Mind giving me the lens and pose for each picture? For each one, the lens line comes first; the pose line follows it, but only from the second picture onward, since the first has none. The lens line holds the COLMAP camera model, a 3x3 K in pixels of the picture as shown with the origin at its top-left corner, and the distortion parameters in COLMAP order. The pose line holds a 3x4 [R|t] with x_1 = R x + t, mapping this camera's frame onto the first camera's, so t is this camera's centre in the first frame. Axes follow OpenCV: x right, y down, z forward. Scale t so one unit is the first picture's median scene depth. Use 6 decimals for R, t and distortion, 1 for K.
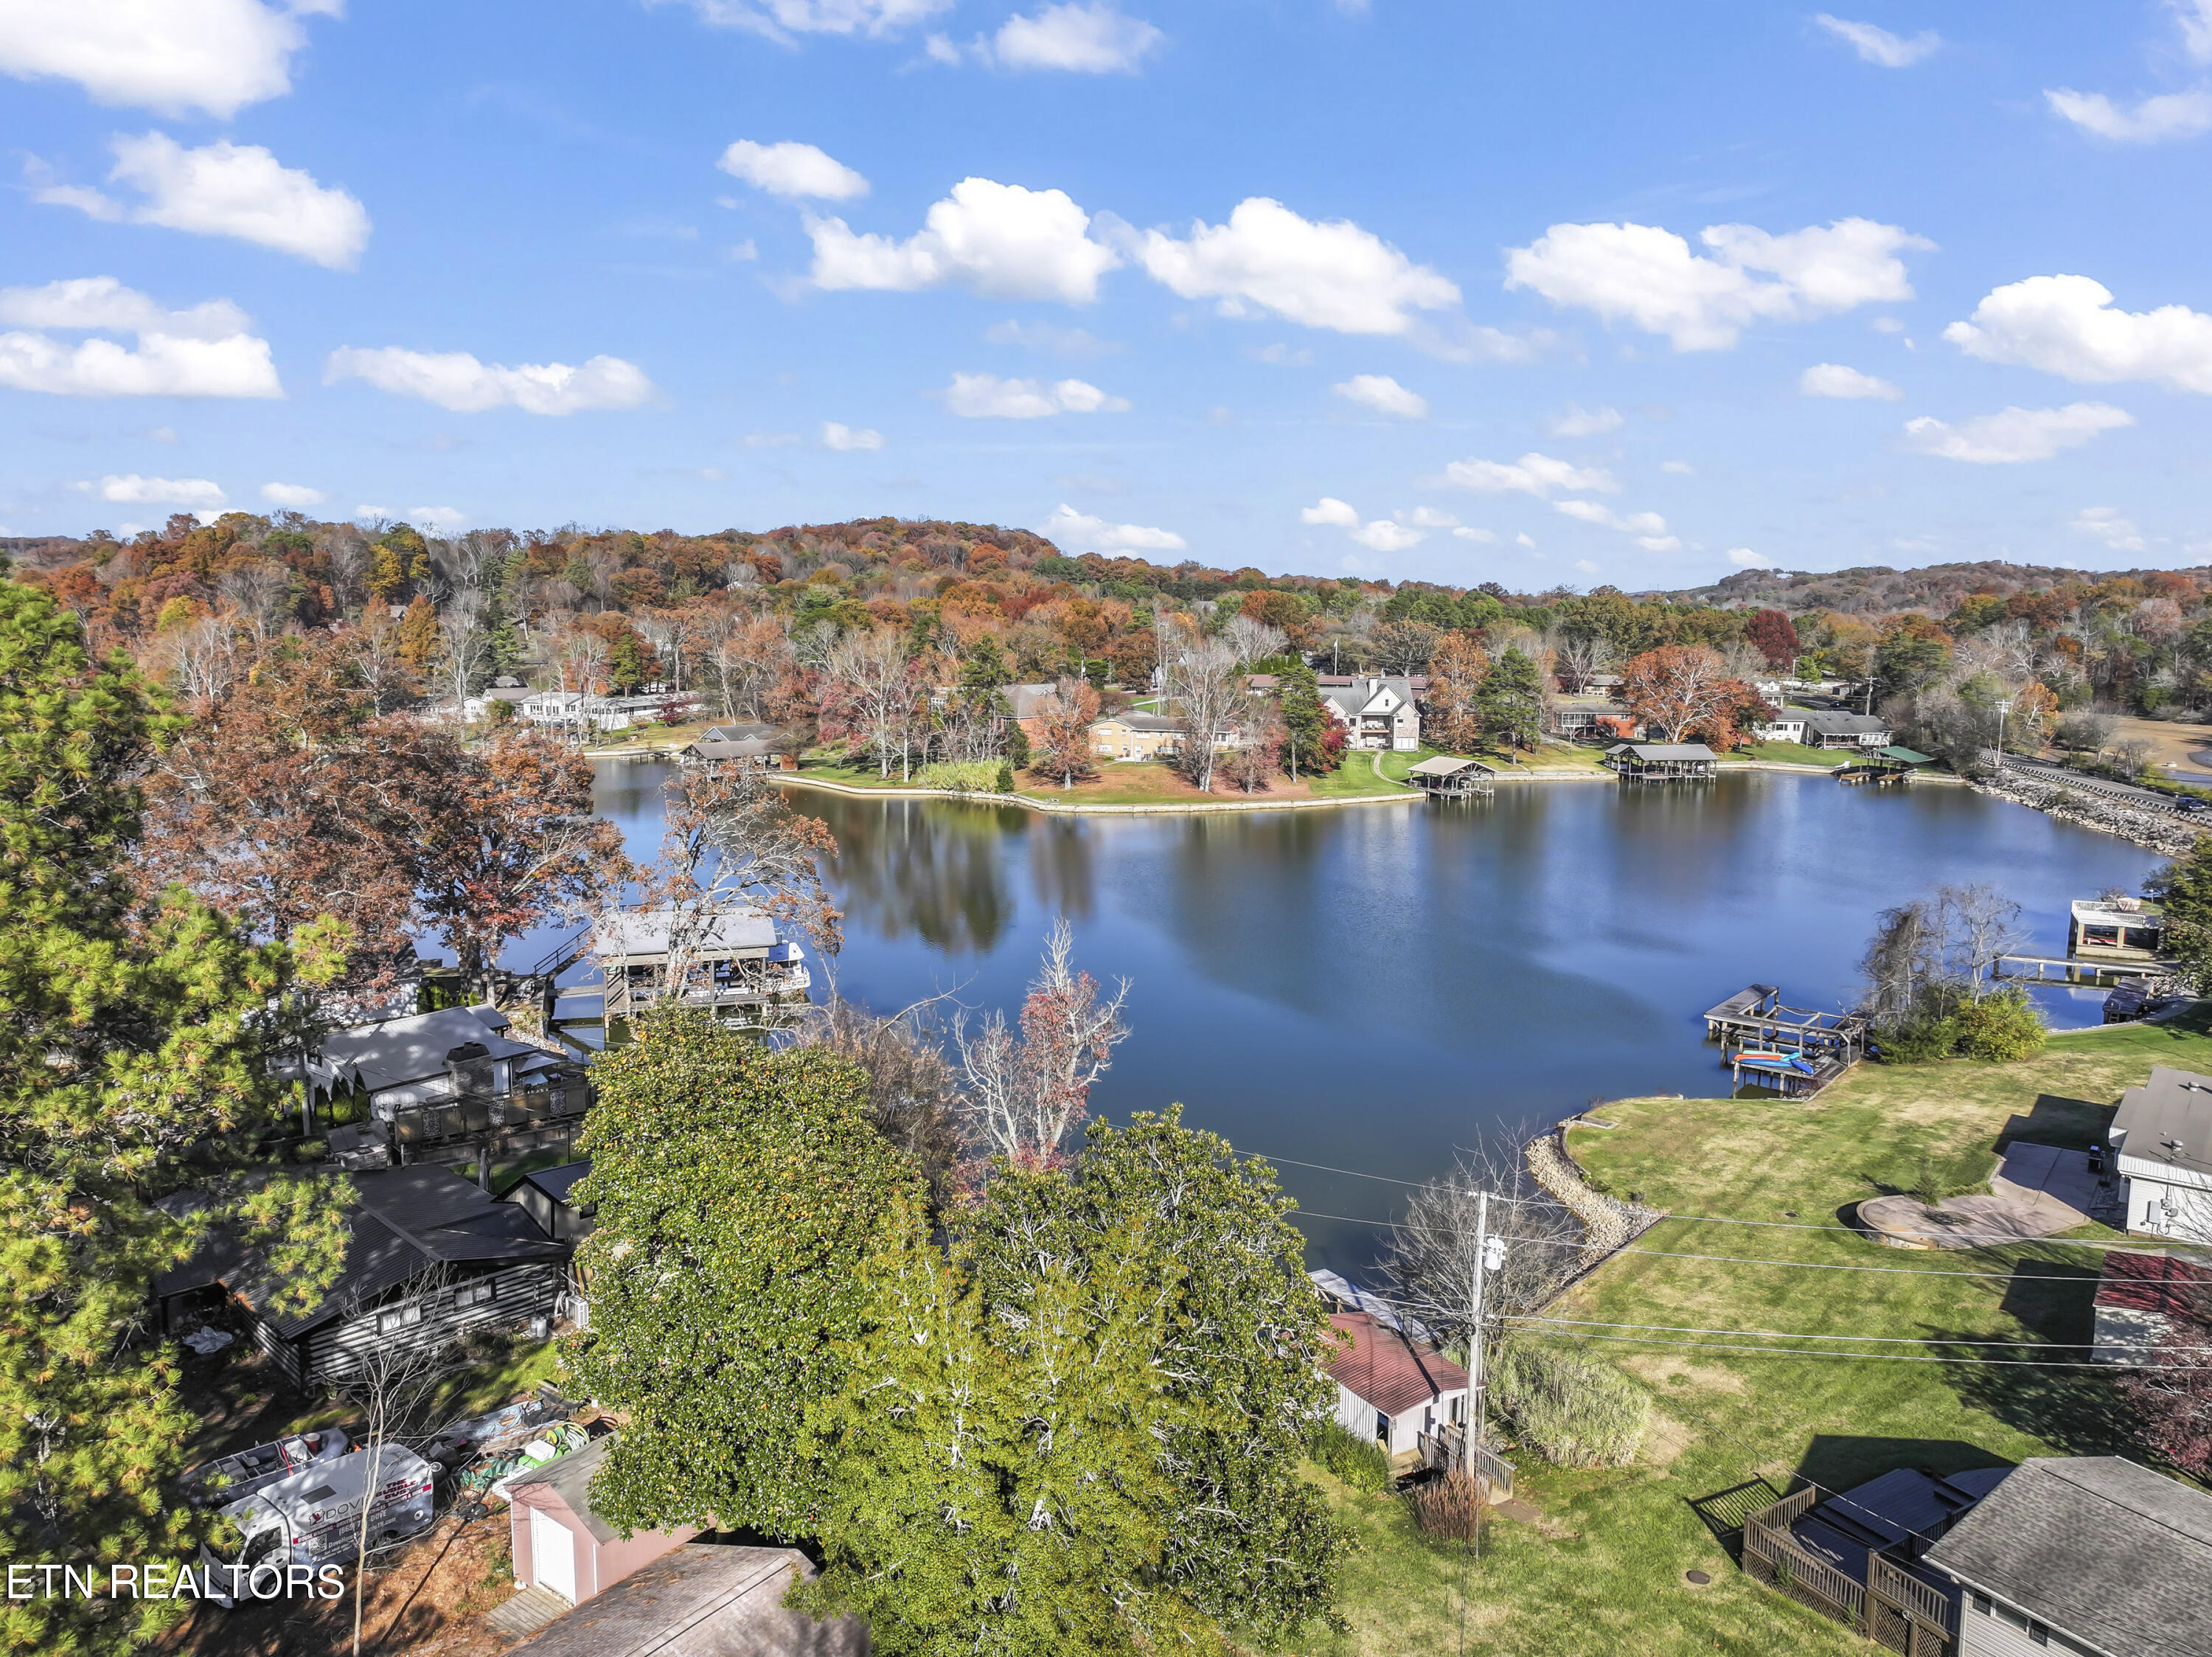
lens RADIAL K [[1561.3, 0, 1124.6], [0, 1561.3, 820.9], [0, 0, 1]] dist [0.000392, 0.014033]
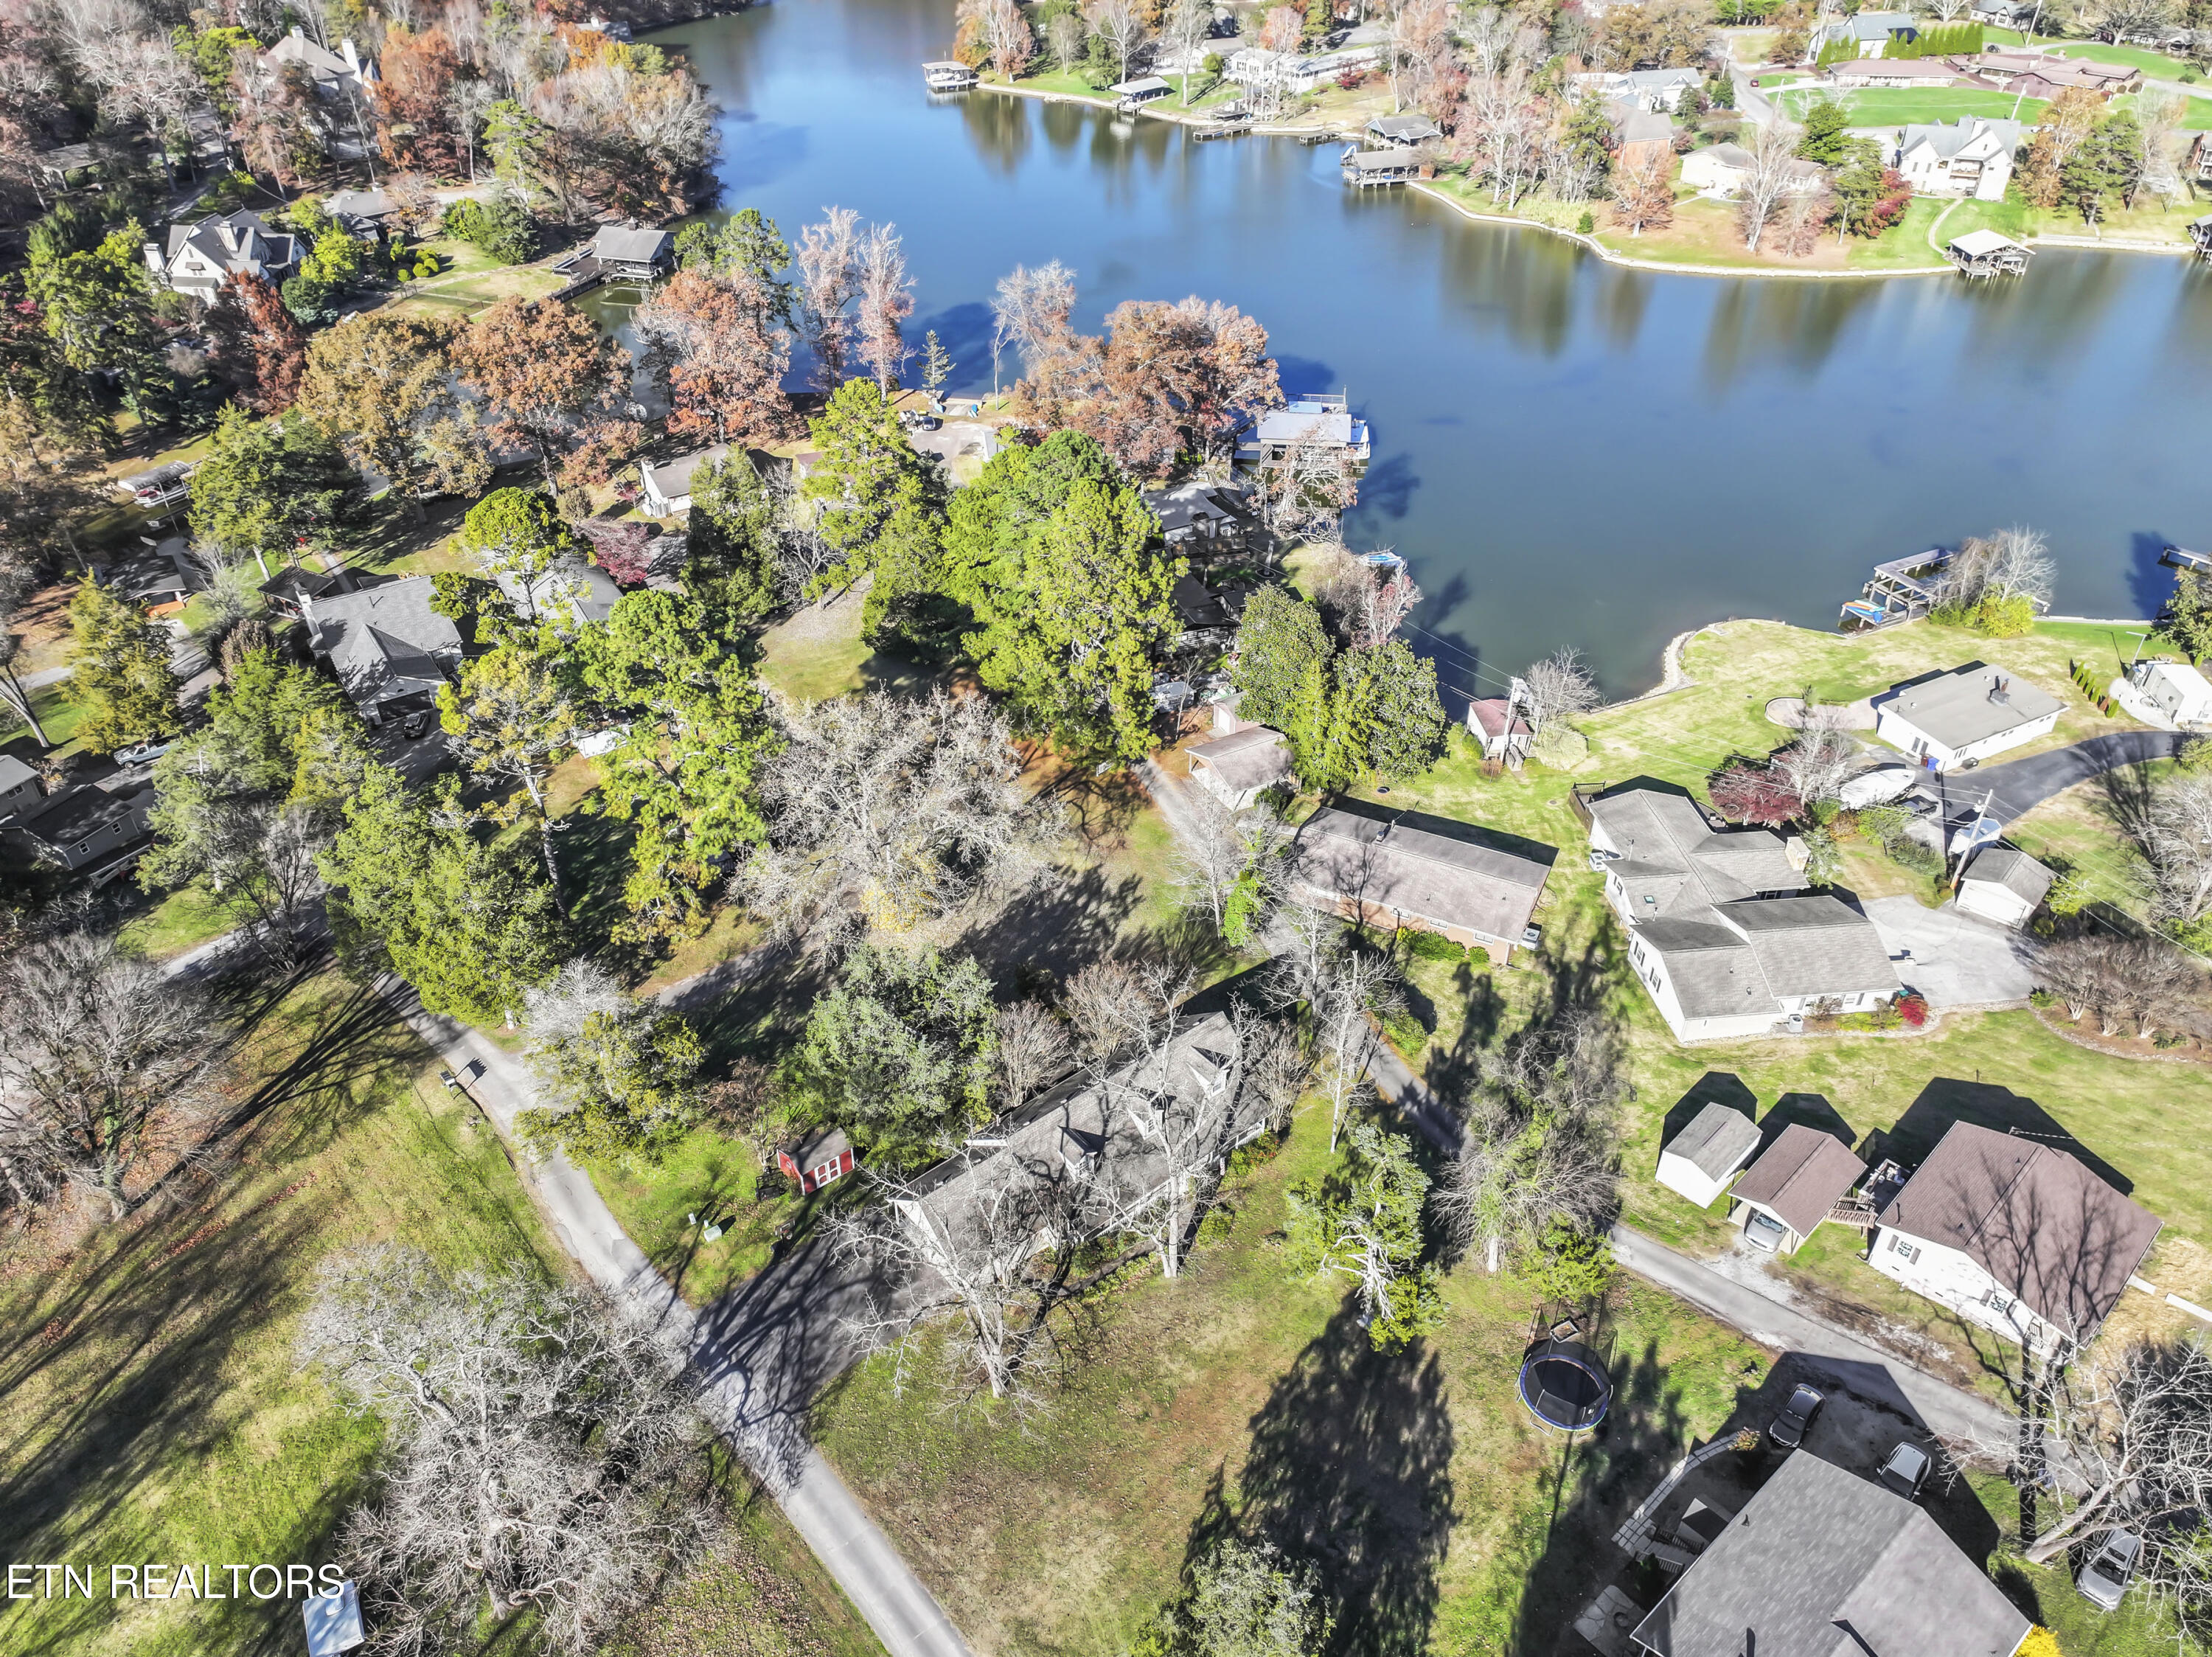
lens RADIAL K [[1561.3, 0, 1109.0], [0, 1561.3, 805.4], [0, 0, 1]] dist [0.000392, 0.014033]
pose [[0.907874, 0.234074, -0.347814, 0.104183], [-0.047825, 0.882030, 0.468760, -0.155904], [0.416507, -0.408940, 0.811967, -0.318912]]
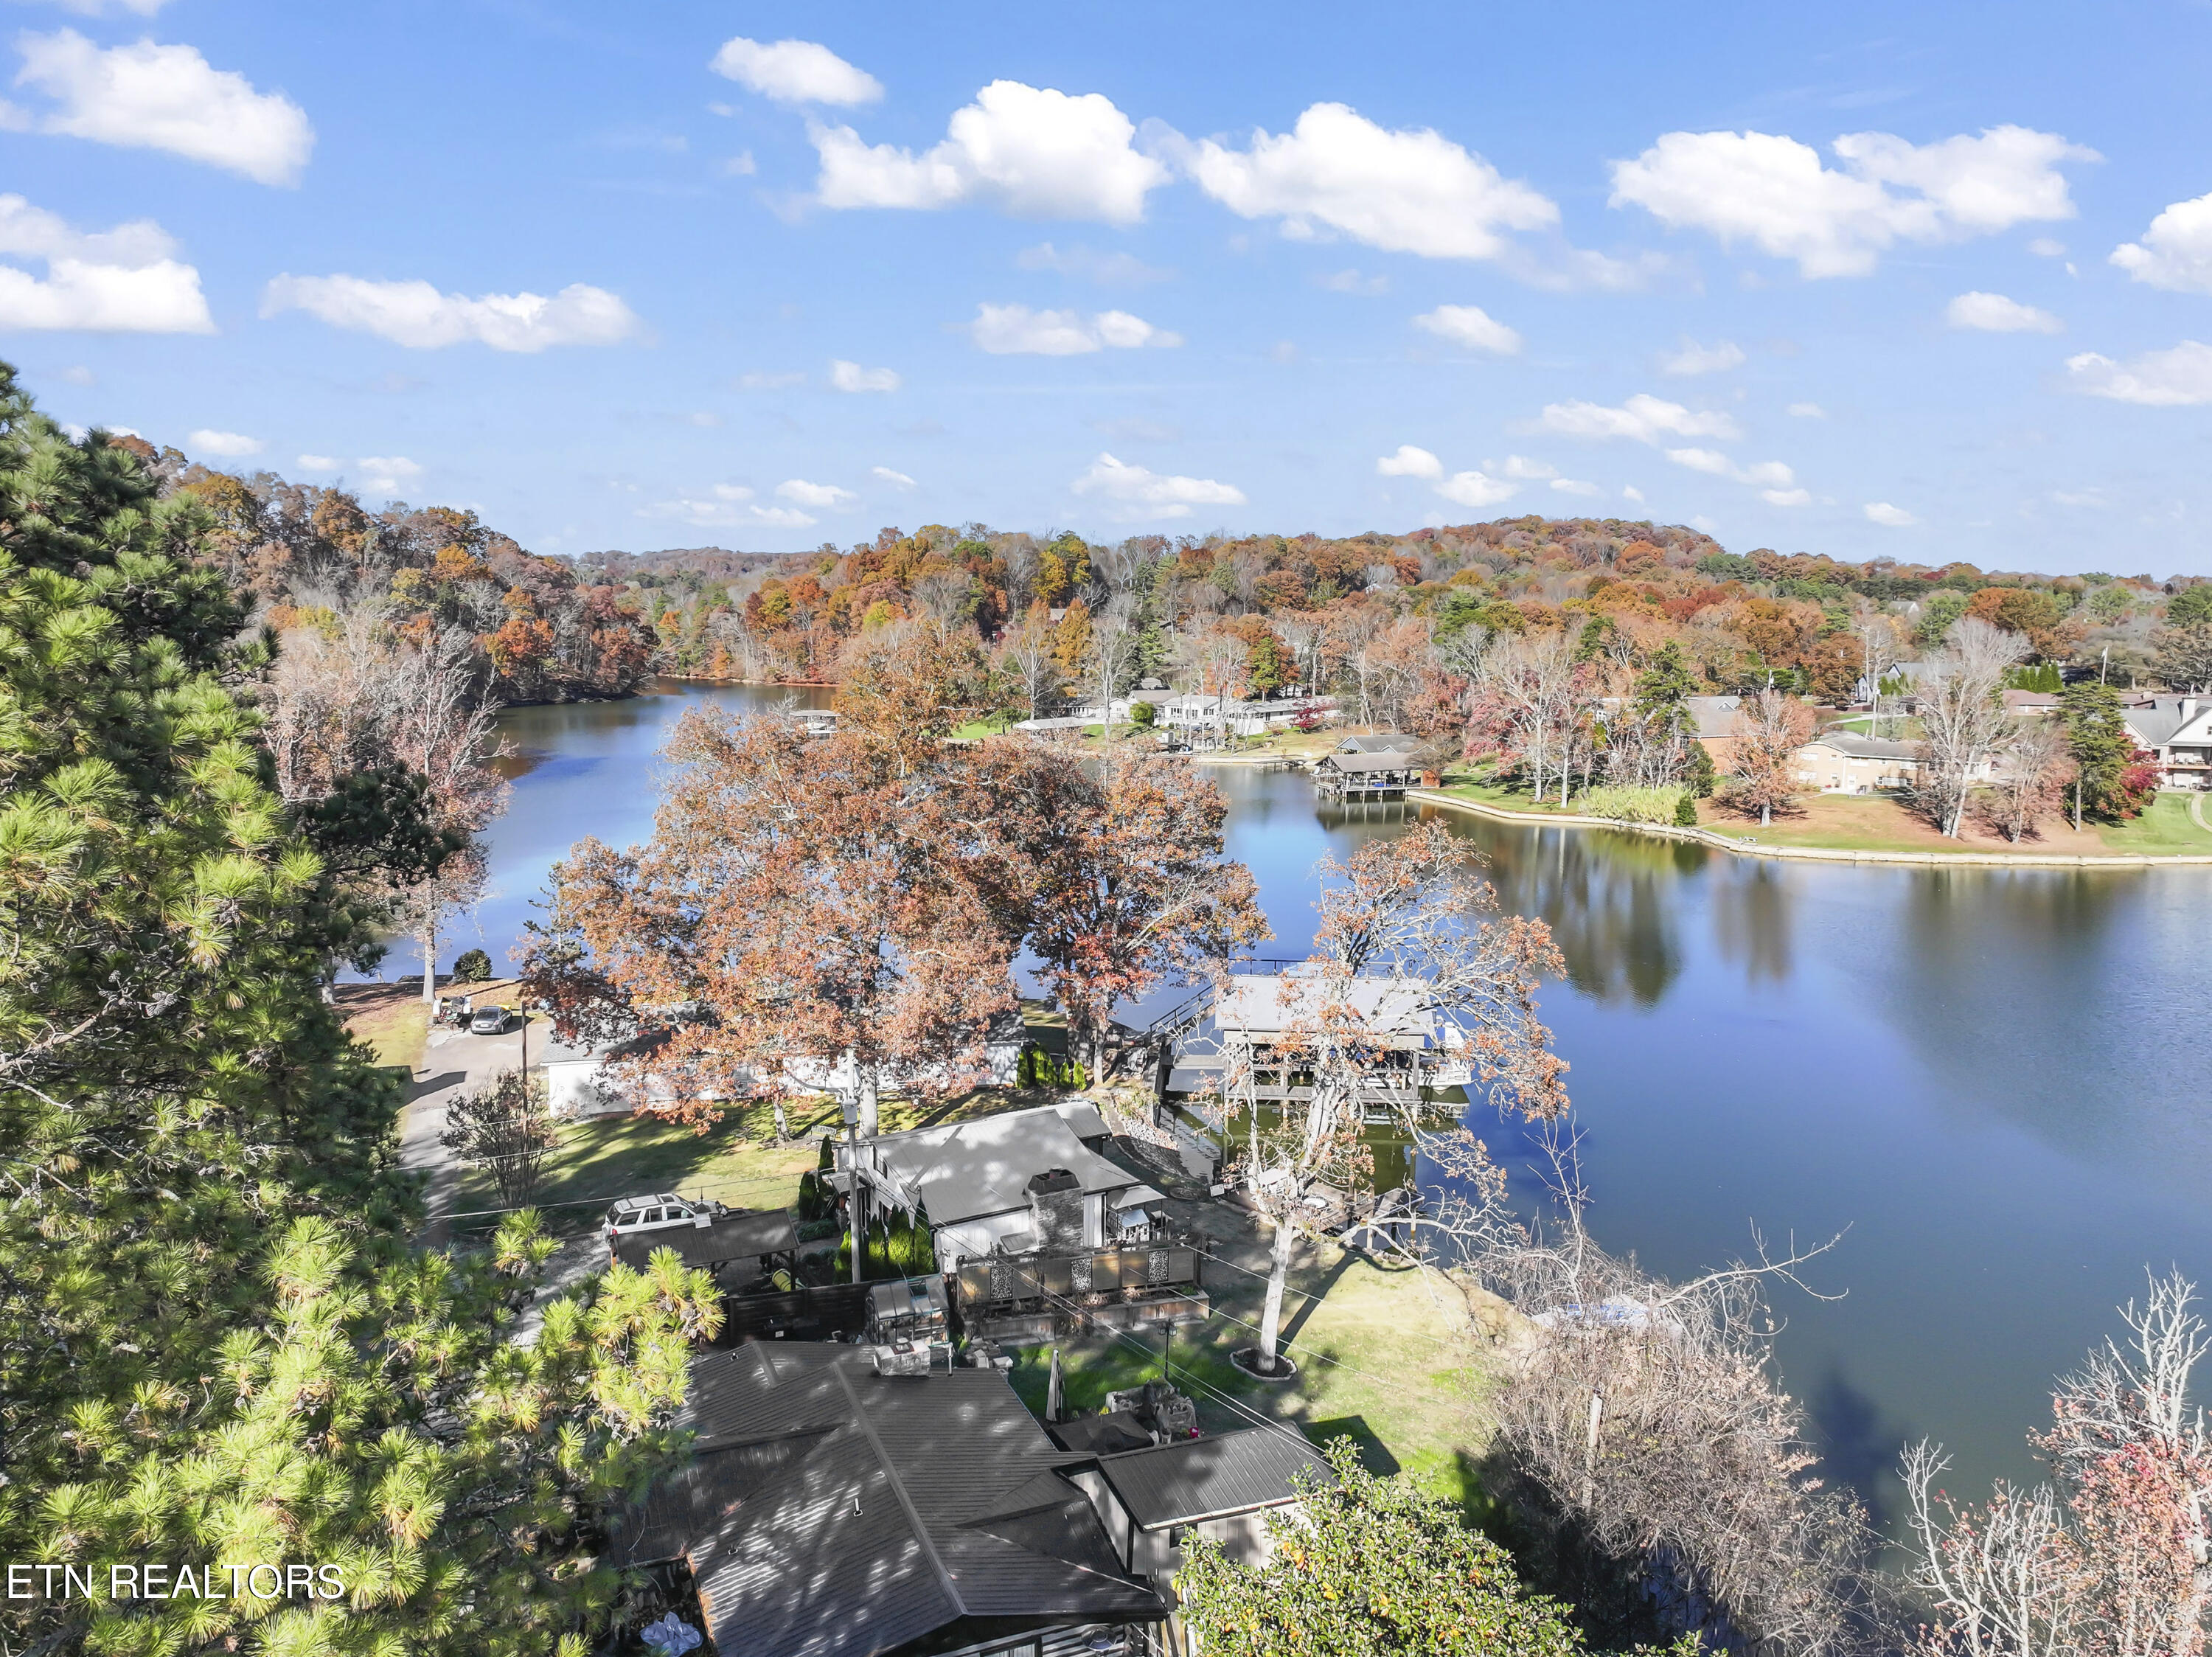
lens RADIAL K [[1561.3, 0, 1114.4], [0, 1561.3, 823.0], [0, 0, 1]] dist [0.000392, 0.014033]
pose [[0.920238, 0.051102, -0.388008, -0.027502], [-0.051244, 0.998636, 0.009988, -0.010461], [0.387989, 0.010692, 0.921602, 0.080239]]
